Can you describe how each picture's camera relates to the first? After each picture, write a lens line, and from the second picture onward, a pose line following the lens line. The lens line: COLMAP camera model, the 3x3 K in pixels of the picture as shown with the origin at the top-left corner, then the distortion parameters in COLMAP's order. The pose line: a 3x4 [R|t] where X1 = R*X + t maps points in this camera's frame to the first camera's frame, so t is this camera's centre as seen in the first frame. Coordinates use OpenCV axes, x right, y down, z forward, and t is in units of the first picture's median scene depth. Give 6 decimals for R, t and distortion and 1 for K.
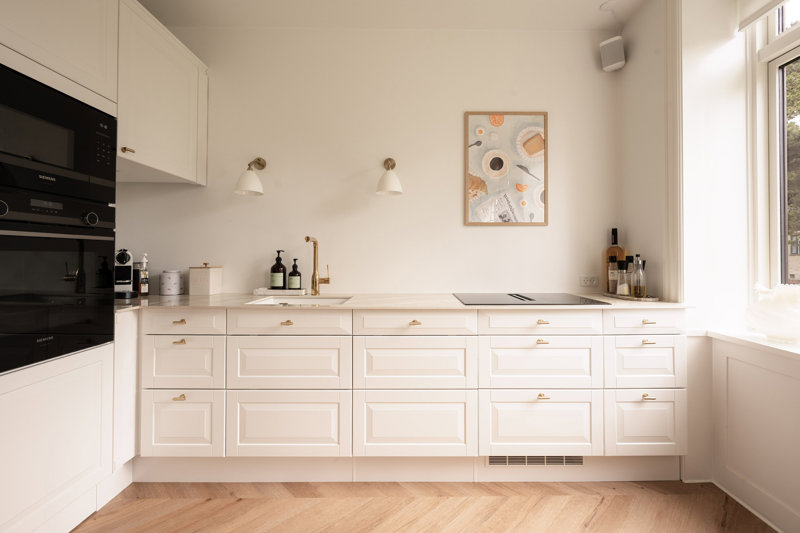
lens RADIAL K [[350.0, 0, 406.9], [0, 350.0, 253.6], [0, 0, 1]] dist [0.001630, -0.000759]
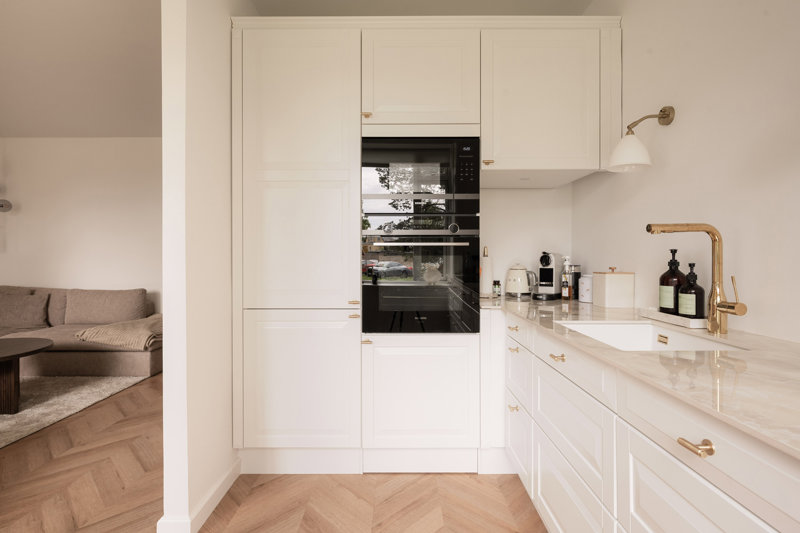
lens RADIAL K [[392.7, 0, 402.3], [0, 392.7, 261.4], [0, 0, 1]] dist [-0.000087, -0.000081]
pose [[0.012541, 0.007534, -0.999893, 0.314709], [0.010988, 0.999910, 0.007672, 0.001740], [0.999861, -0.011083, 0.012457, 0.527302]]
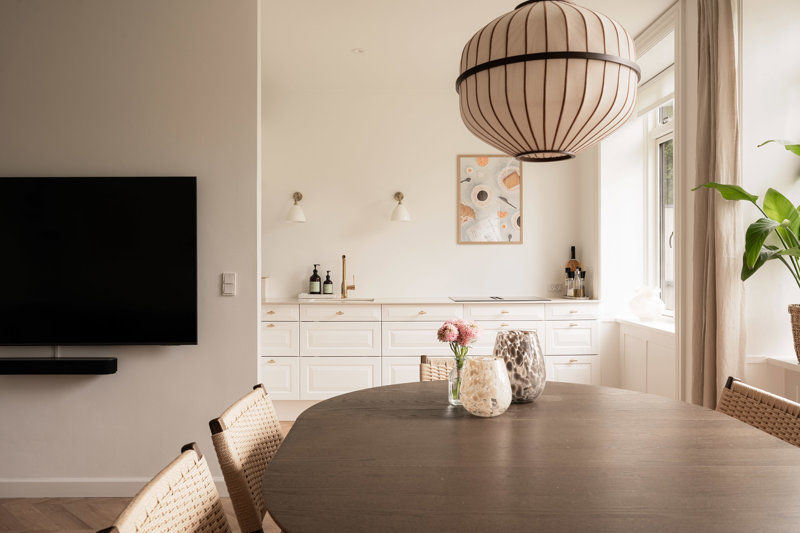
lens RADIAL K [[624.7, 0, 400.2], [0, 624.7, 267.0], [0, 0, 1]] dist [-0.010070, 0.000409]
pose [[0.999291, -0.003028, 0.037525, -0.138347], [0.002456, 0.999880, 0.015280, -0.035196], [-0.037566, -0.015177, 0.999179, -1.358778]]
